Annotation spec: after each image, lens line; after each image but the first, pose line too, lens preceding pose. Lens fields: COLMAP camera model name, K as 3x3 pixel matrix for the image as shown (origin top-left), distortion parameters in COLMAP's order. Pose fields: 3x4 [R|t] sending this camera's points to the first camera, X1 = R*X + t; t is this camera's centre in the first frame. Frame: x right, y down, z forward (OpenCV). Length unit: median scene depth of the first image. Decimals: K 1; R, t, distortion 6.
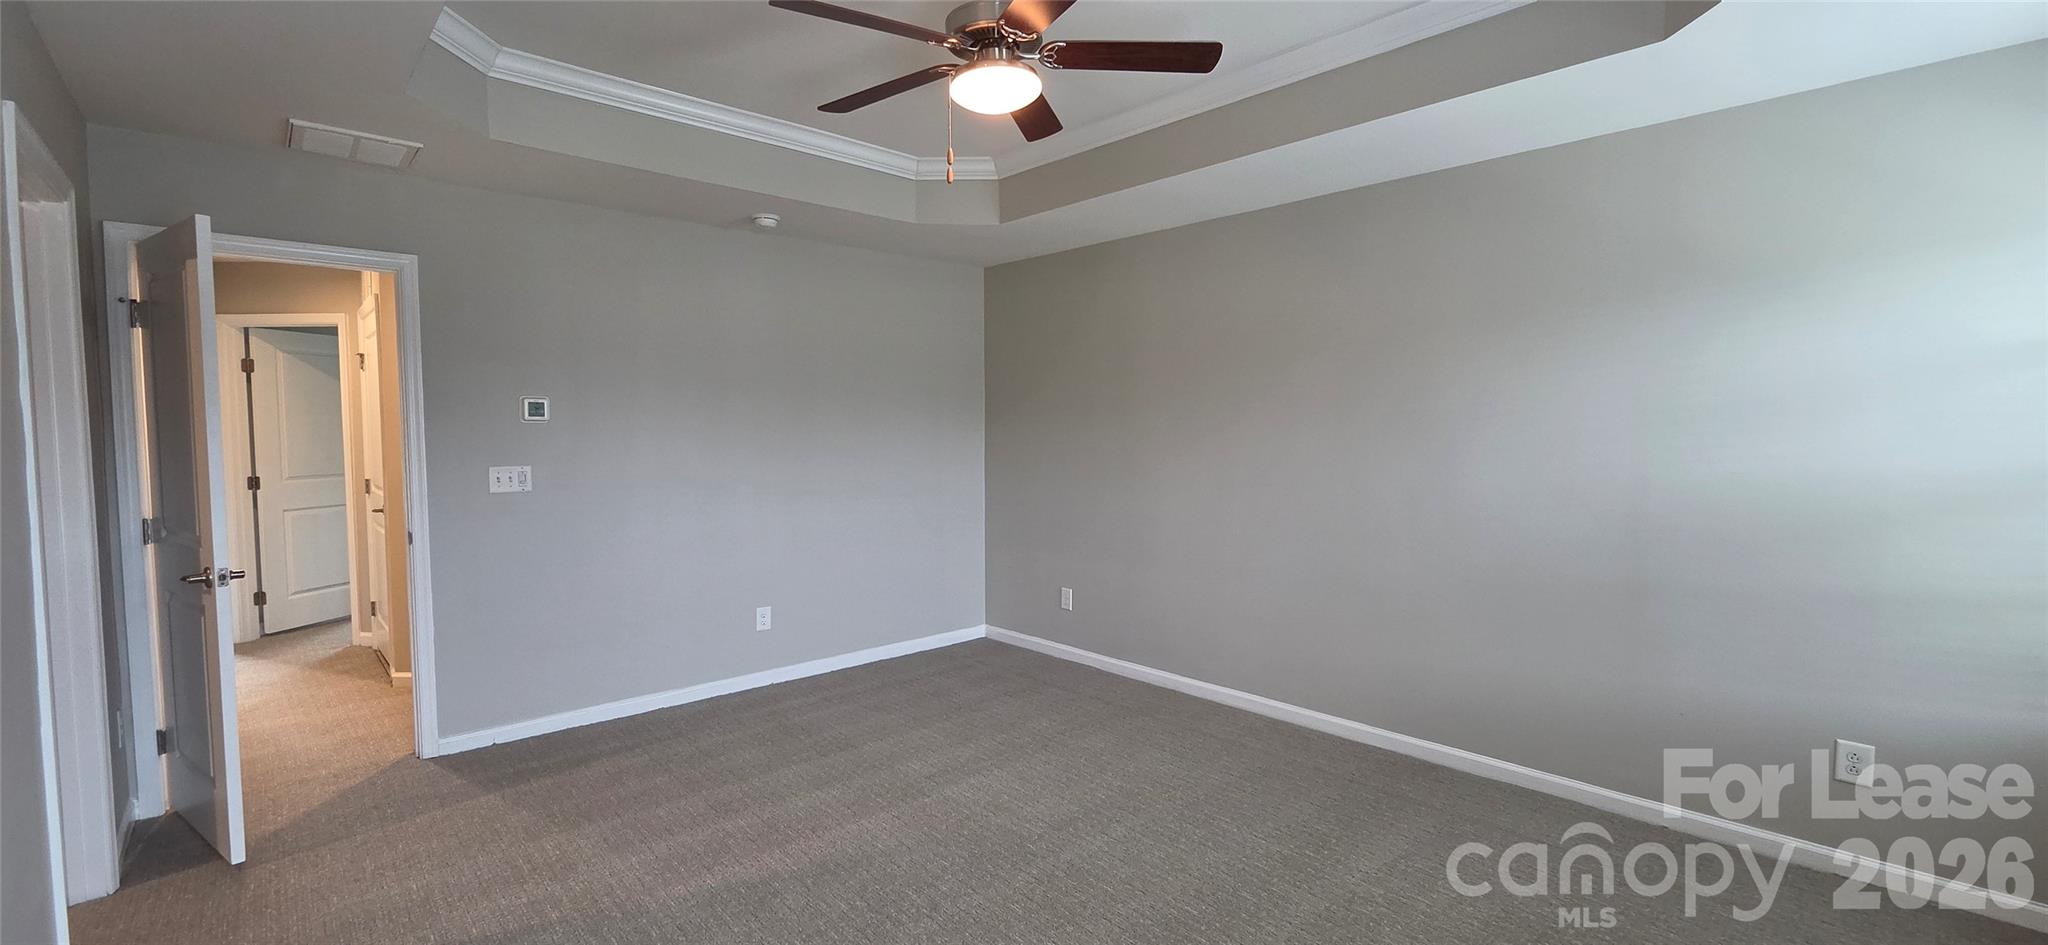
lens RADIAL K [[853.7, 0, 1045.1], [0, 853.7, 479.1], [0, 0, 1]] dist [0.001296, 0.000104]
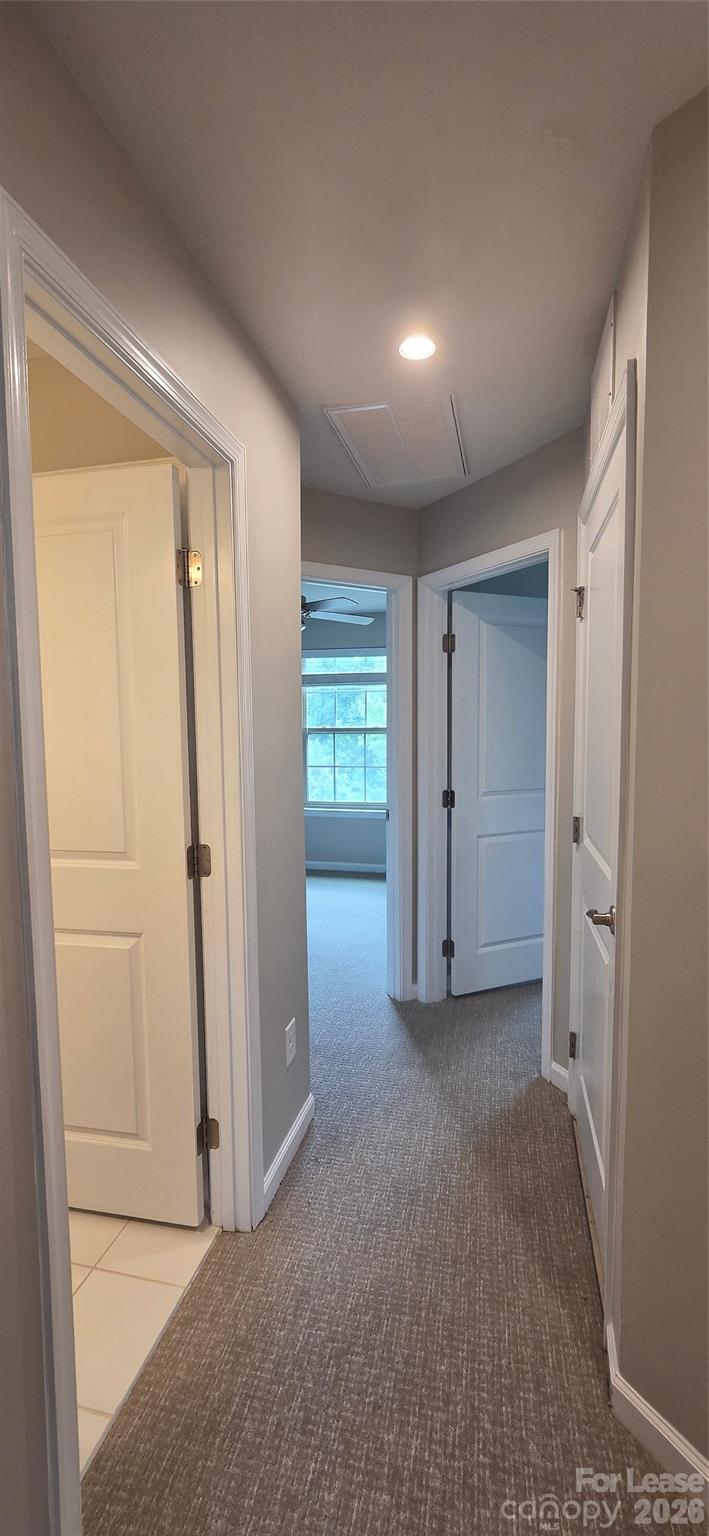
lens RADIAL K [[640.3, 0, 354.5], [0, 640.3, 768.0], [0, 0, 1]] dist [0.001296, 0.000104]
pose [[0.555369, 0.050645, -0.830061, -0.500866], [-0.043230, 0.998552, 0.032002, -0.037210], [0.830480, 0.018111, 0.556754, 0.612622]]
